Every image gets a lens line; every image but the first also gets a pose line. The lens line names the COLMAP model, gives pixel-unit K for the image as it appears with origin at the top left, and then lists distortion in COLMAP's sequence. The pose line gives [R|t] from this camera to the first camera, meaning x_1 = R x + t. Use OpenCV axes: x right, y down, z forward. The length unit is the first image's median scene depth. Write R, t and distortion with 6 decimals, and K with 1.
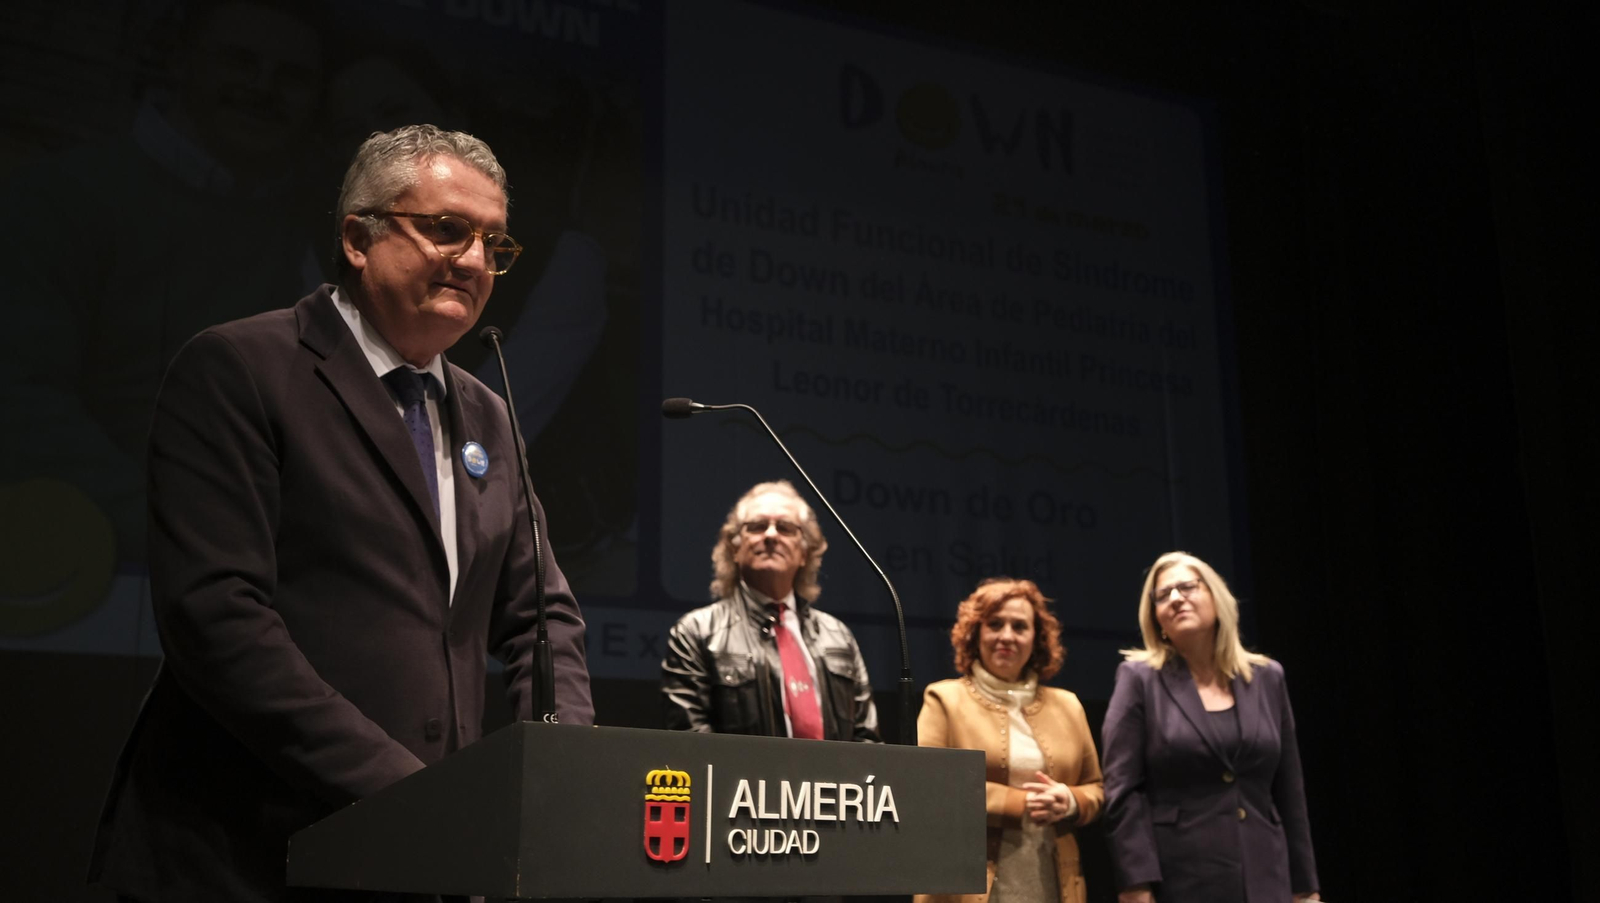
lens RADIAL K [[1795.7, 0, 813.3], [0, 1795.7, 448.8], [0, 0, 1]] dist [-0.002163, -0.005669]
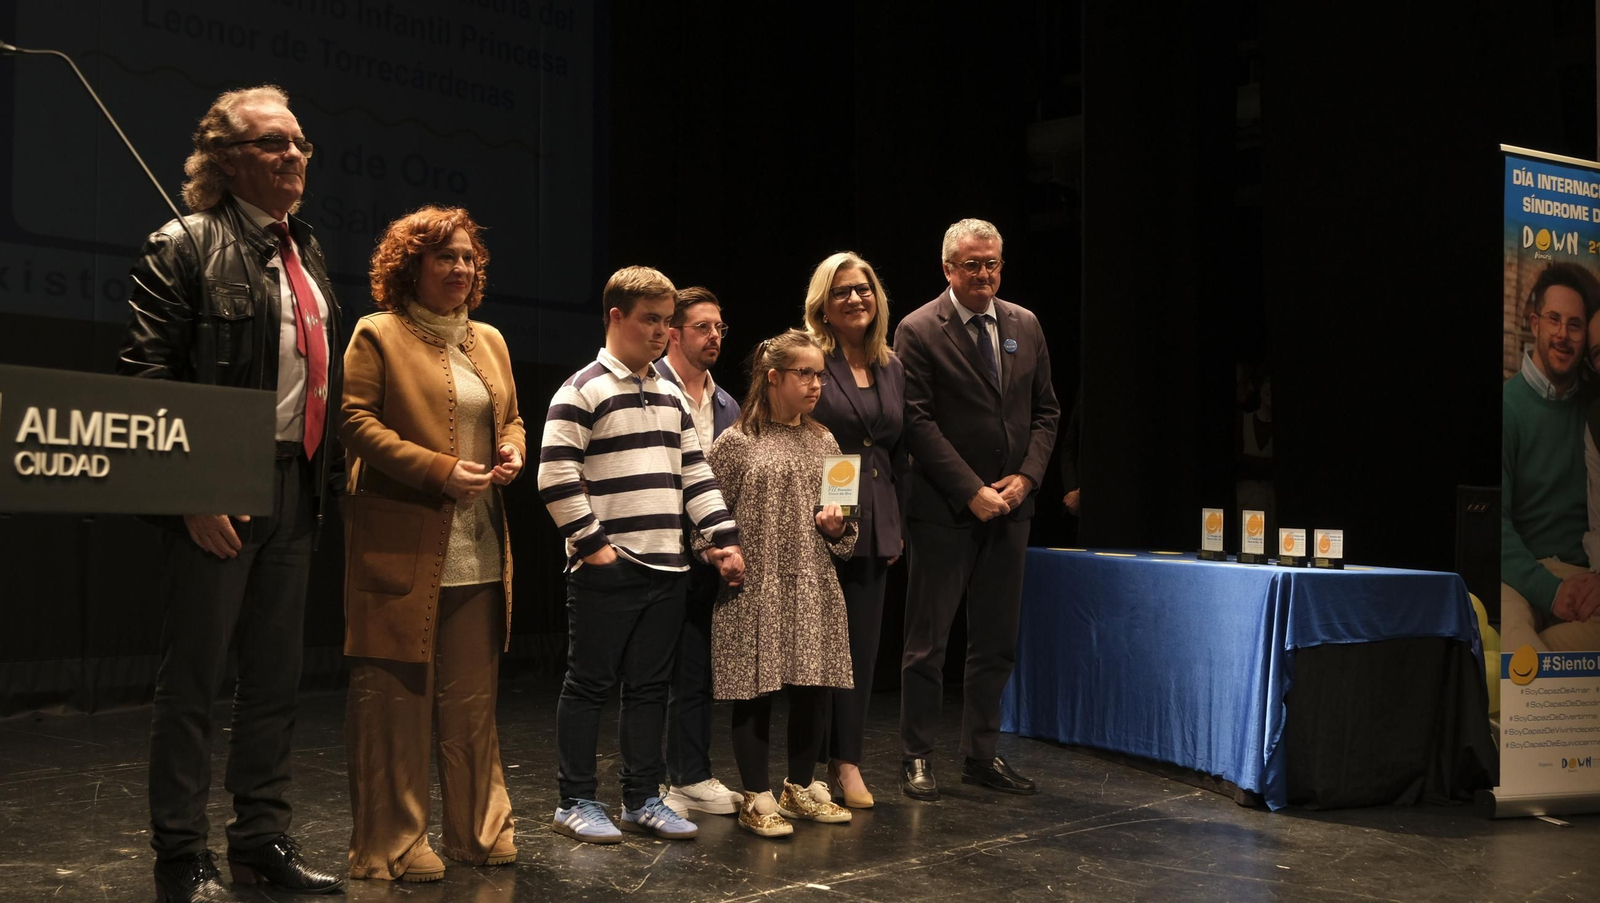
lens RADIAL K [[1718.3, 0, 808.3], [0, 1718.3, 442.5], [0, 0, 1]] dist [-0.017961, 0.025536]
pose [[0.941378, 0.034898, 0.335542, 0.054828], [-0.097354, 0.980421, 0.171164, -0.018461], [-0.323000, -0.193796, 0.926345, -0.116283]]
